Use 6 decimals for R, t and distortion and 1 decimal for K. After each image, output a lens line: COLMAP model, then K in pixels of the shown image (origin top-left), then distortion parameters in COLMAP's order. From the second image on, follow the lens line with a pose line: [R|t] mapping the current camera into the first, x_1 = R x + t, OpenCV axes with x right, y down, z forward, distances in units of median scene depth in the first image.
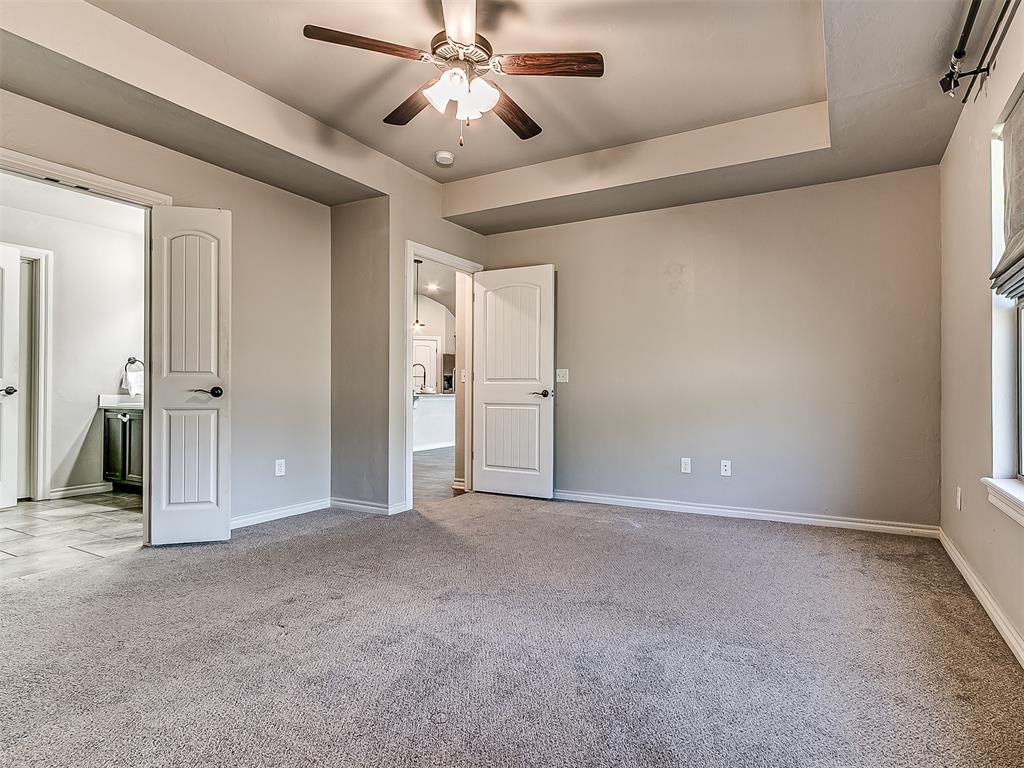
lens RADIAL K [[542.9, 0, 505.4], [0, 542.9, 383.7], [0, 0, 1]] dist [0.002380, 0.000099]
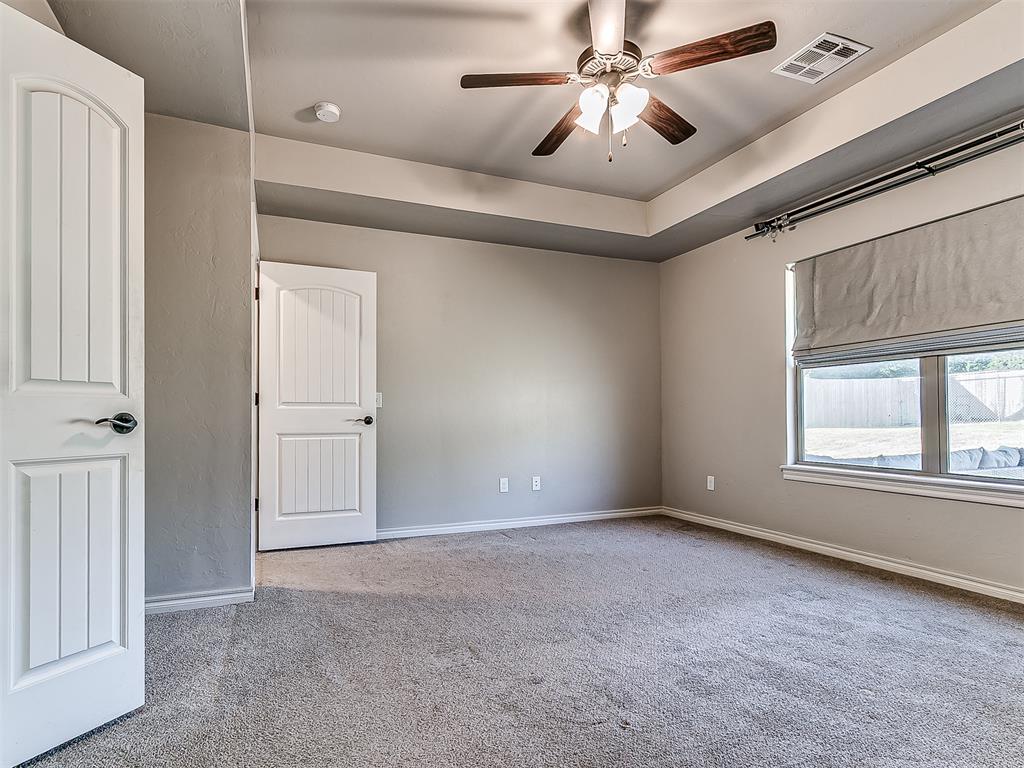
lens RADIAL K [[563.5, 0, 510.5], [0, 563.5, 407.7], [0, 0, 1]] dist [0.001631, -0.000090]
pose [[0.626099, 0.005997, 0.779720, -0.712843], [-0.004777, 0.999981, -0.003856, 0.000617], [-0.779729, -0.001311, 0.626116, 0.379932]]
